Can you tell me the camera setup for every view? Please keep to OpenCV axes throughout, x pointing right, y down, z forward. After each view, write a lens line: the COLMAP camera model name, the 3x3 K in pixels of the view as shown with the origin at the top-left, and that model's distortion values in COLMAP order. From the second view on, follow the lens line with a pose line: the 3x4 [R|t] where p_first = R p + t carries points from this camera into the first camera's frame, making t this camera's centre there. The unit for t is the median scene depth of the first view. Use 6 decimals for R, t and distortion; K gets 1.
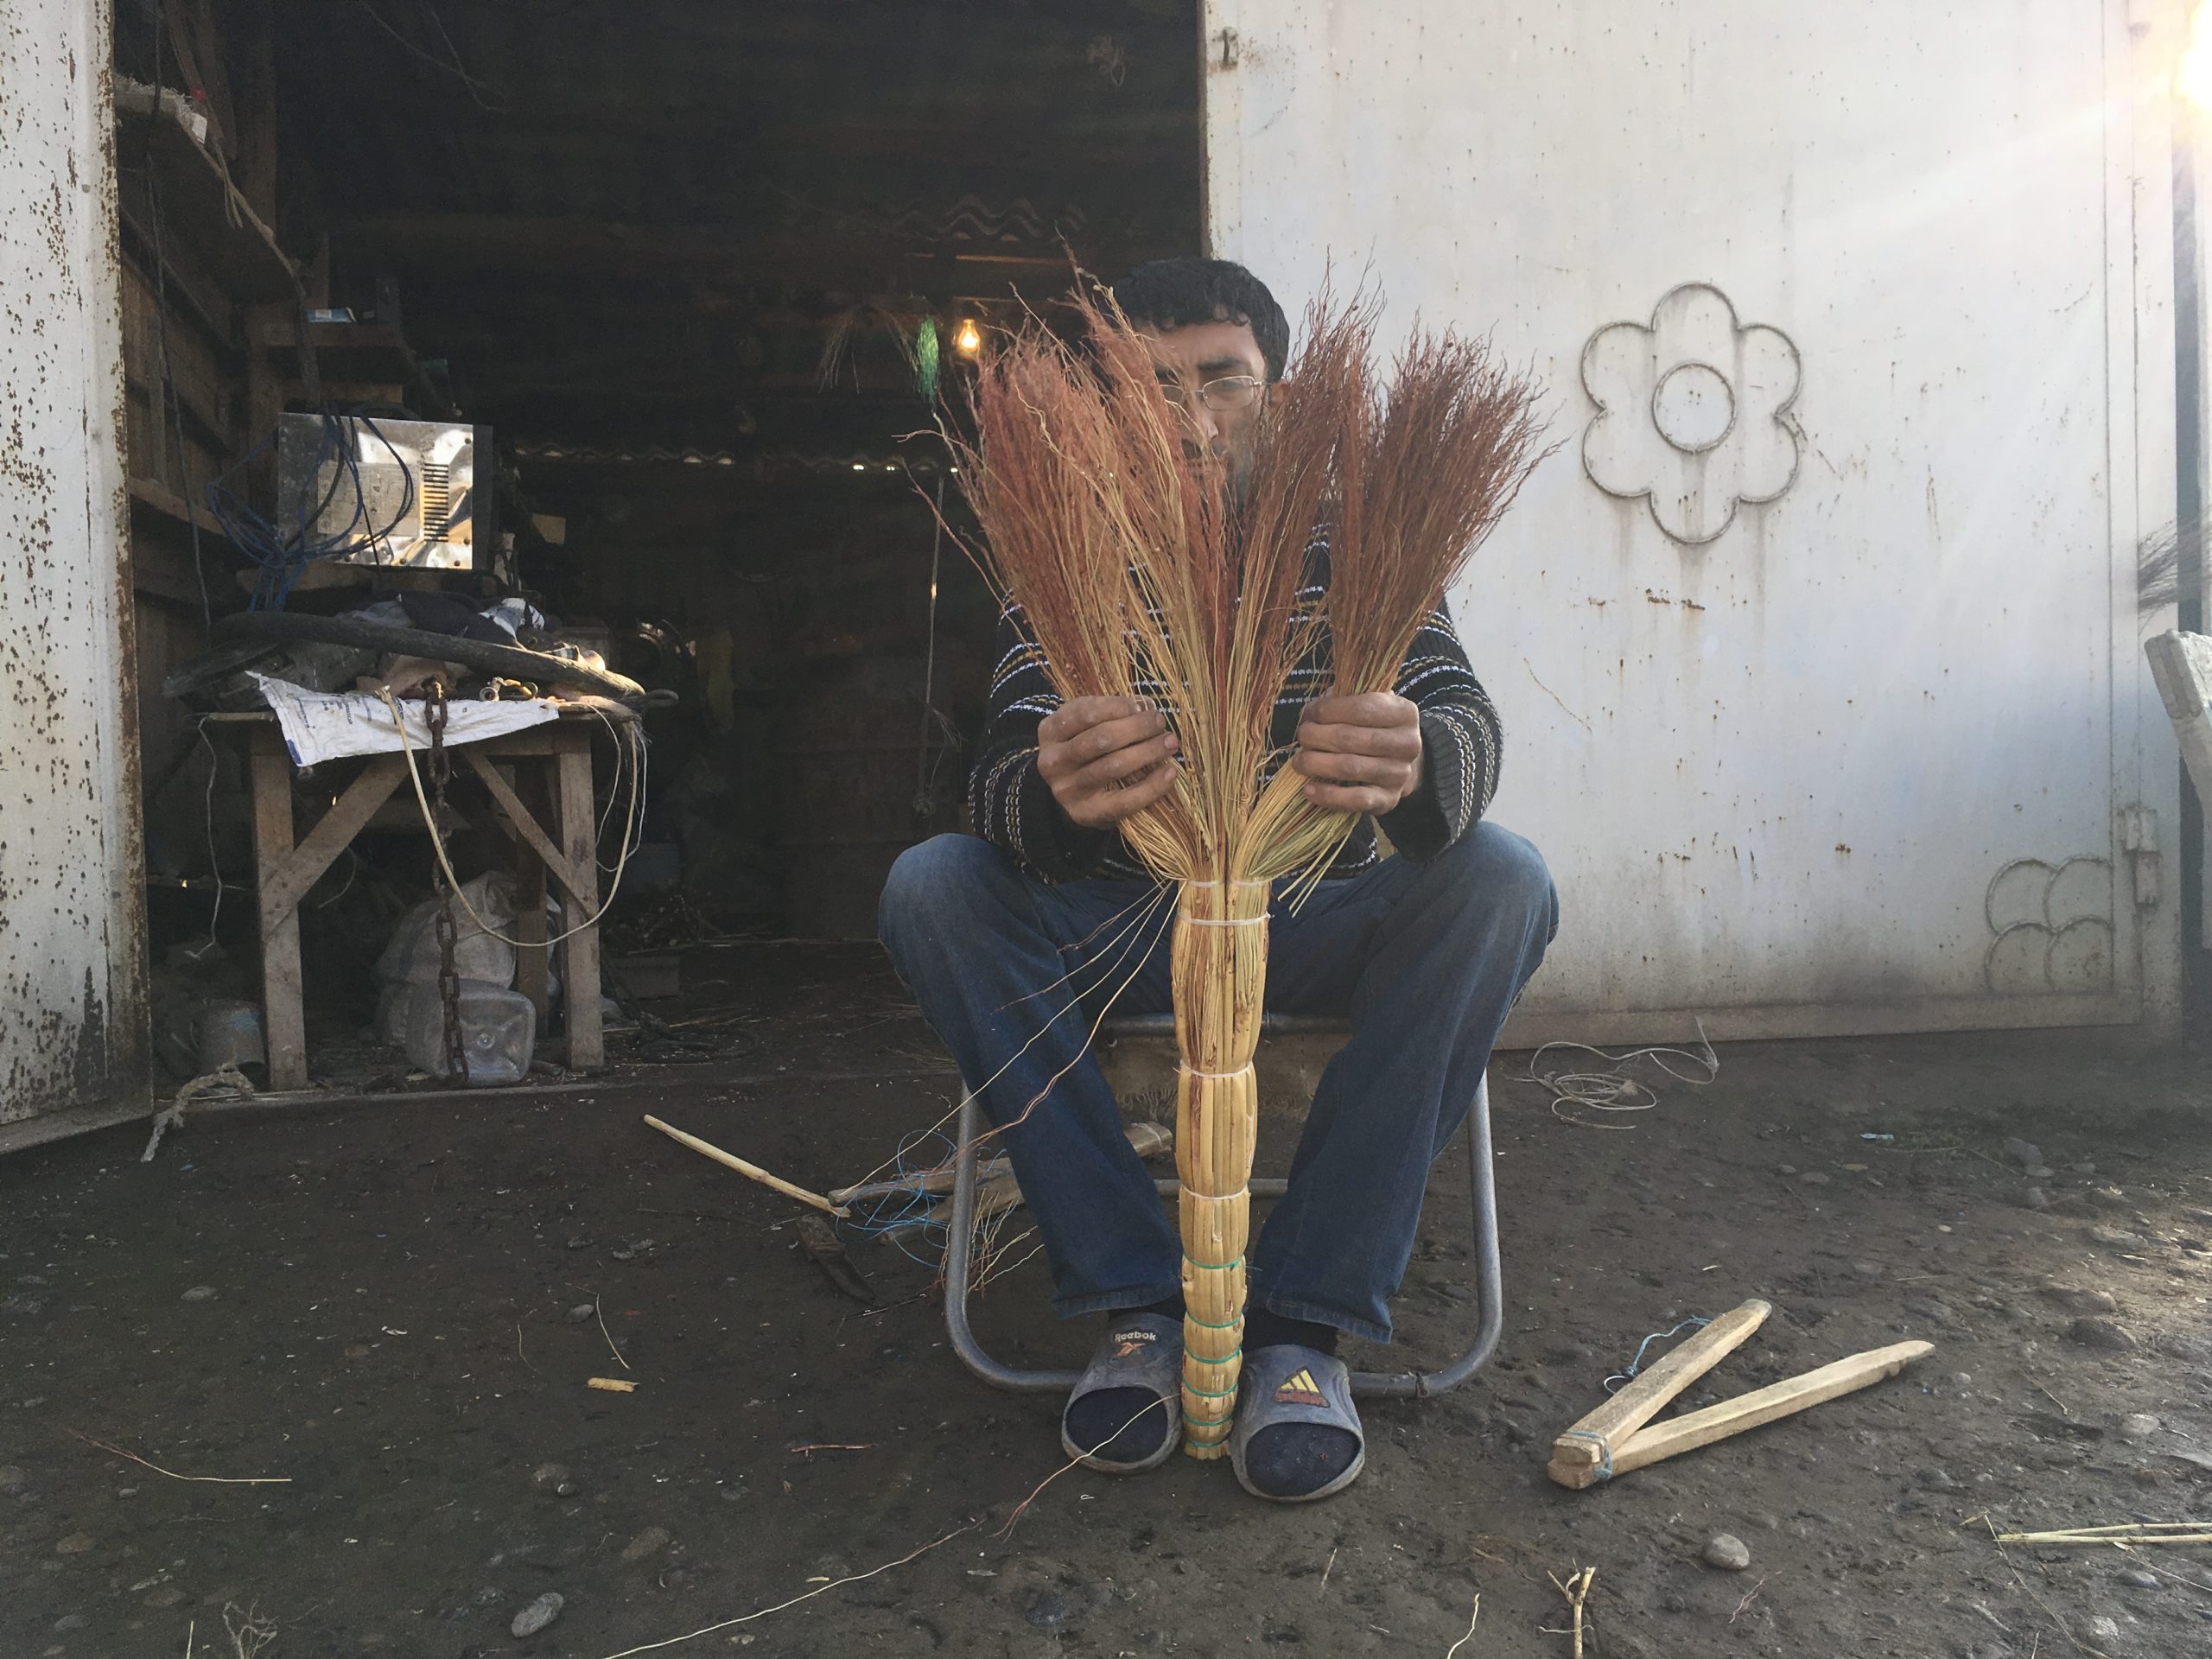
lens RADIAL K [[1897.1, 0, 1109.3], [0, 1897.1, 835.0], [0, 0, 1]] dist [0.069897, -0.089830]
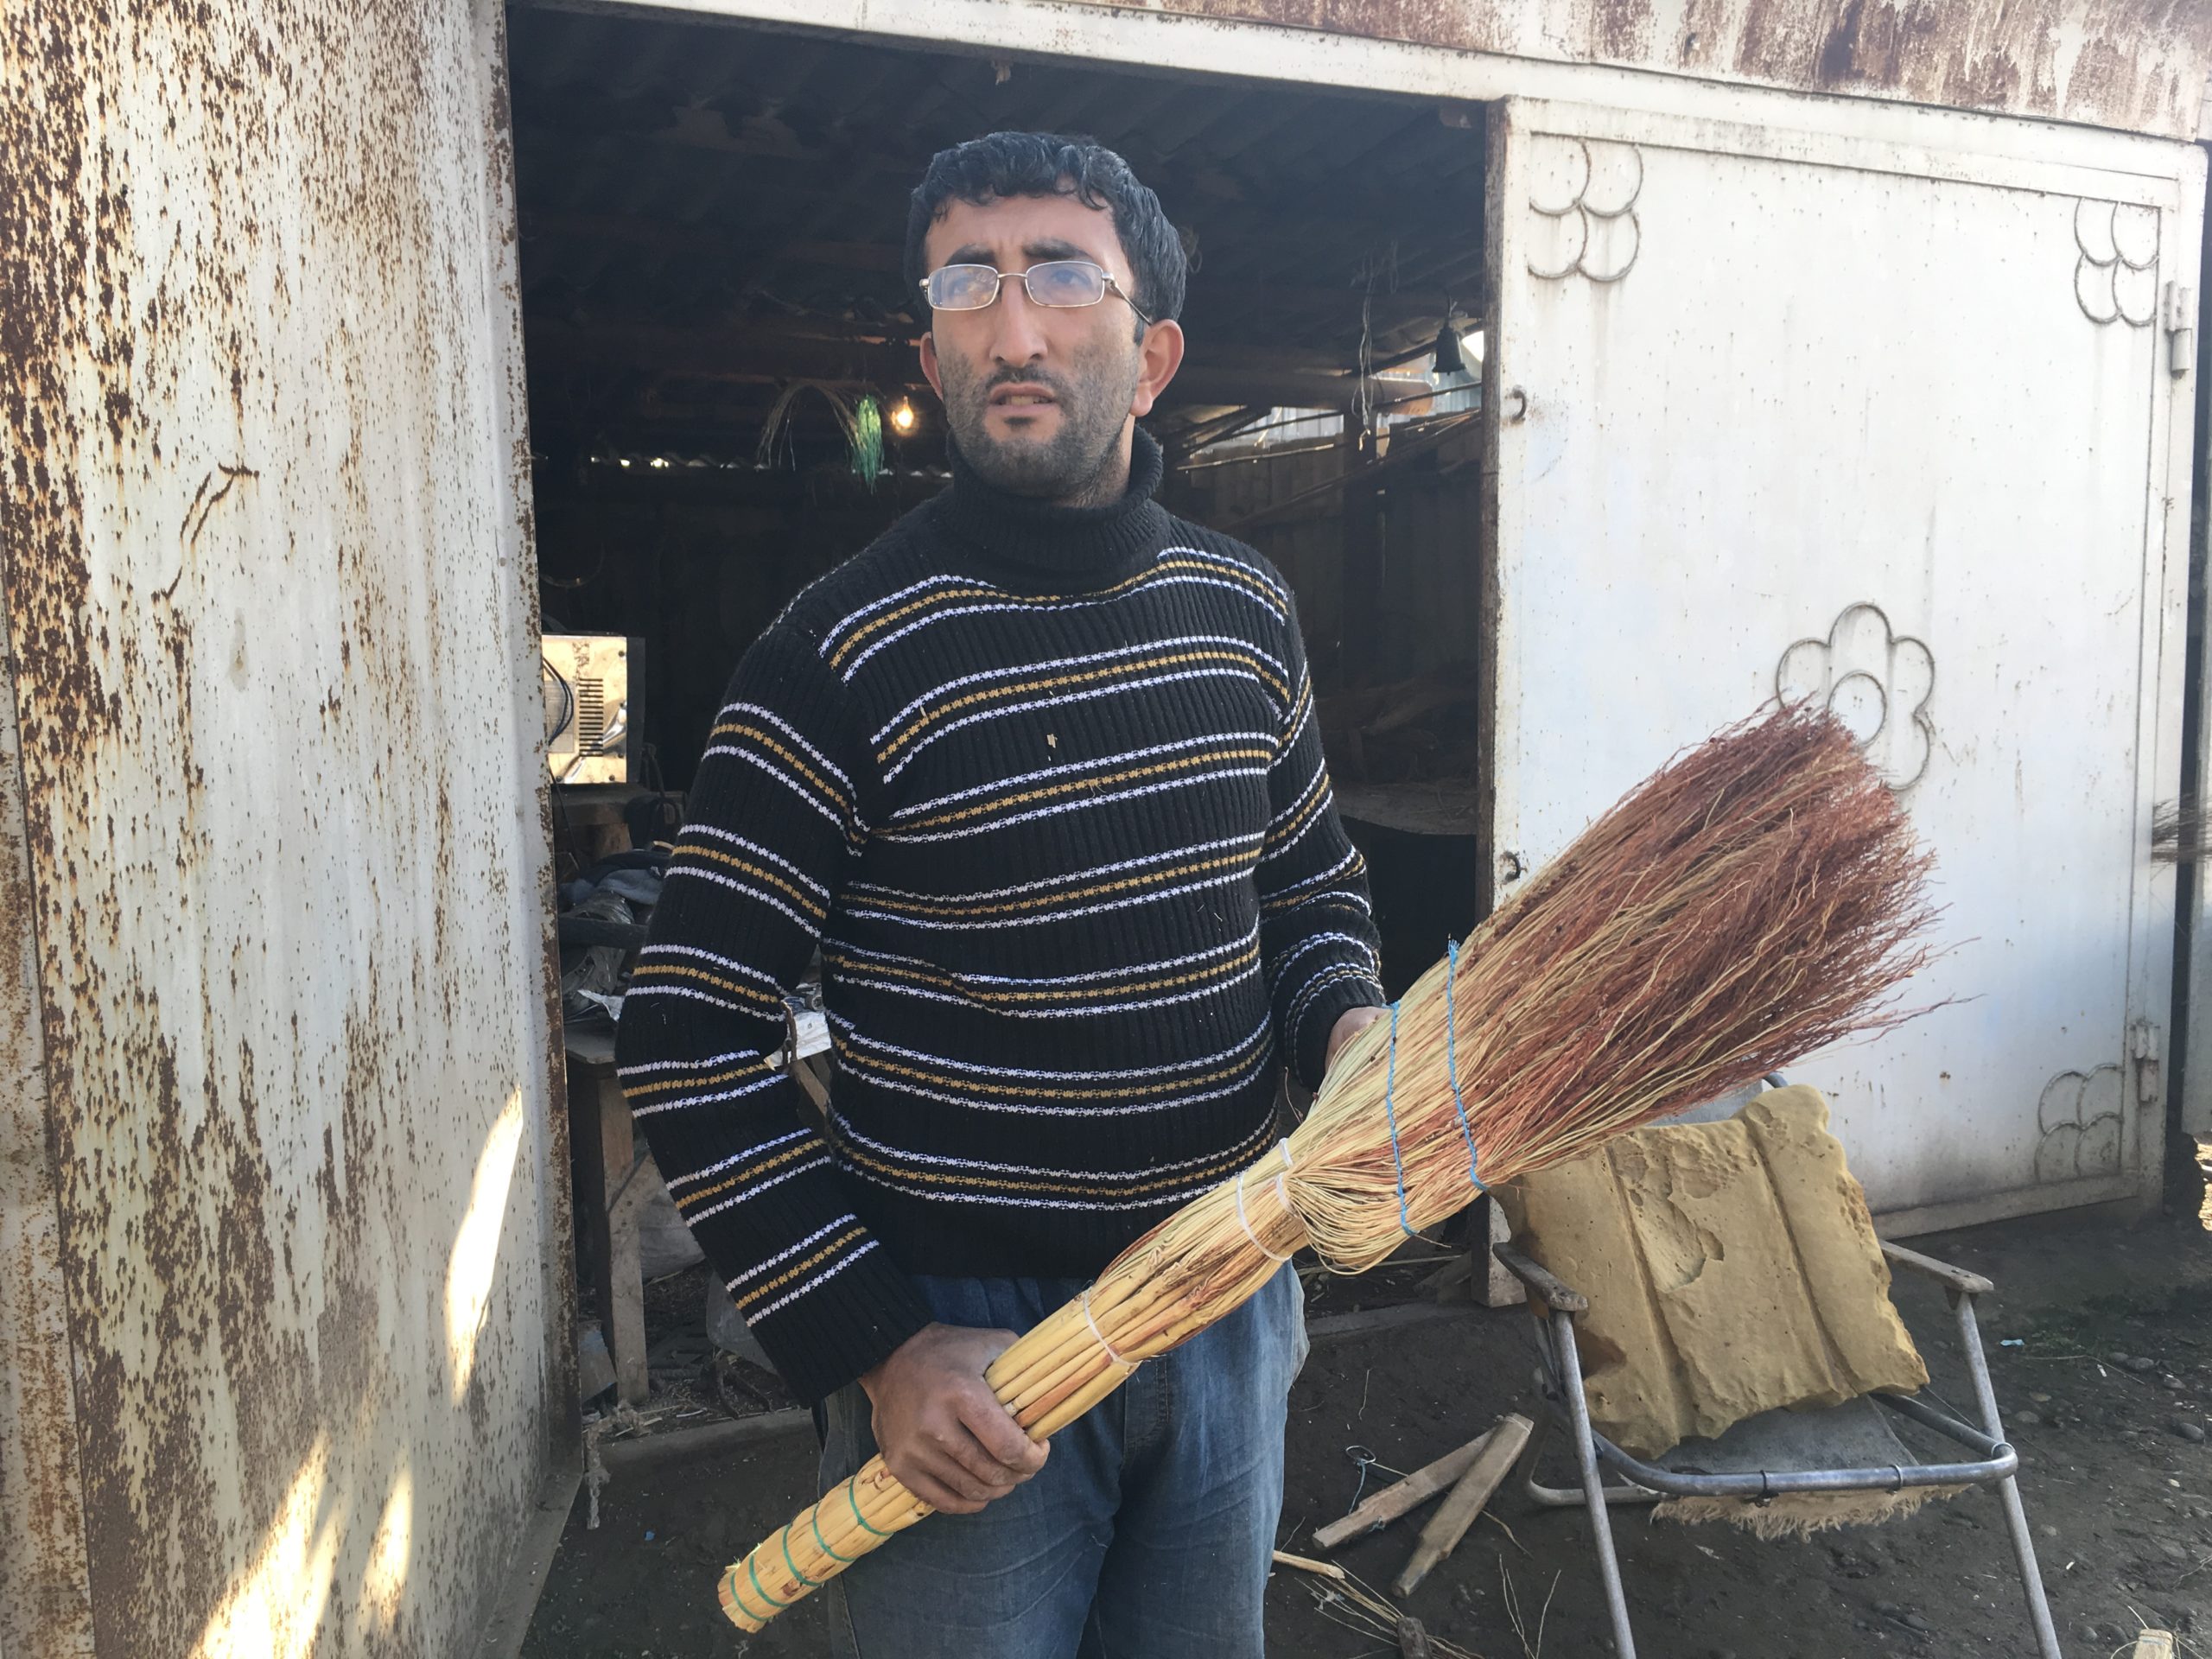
lens RADIAL K [[1897.1, 0, 1097.4], [0, 1897.1, 827.8], [0, 0, 1]] dist [0.069897, -0.089830]
pose [[0.973566, -0.016252, 0.227825, -0.401134], [-0.001771, 0.996898, 0.078680, -0.242196], [-0.228397, -0.077004, 0.970518, -0.018741]]
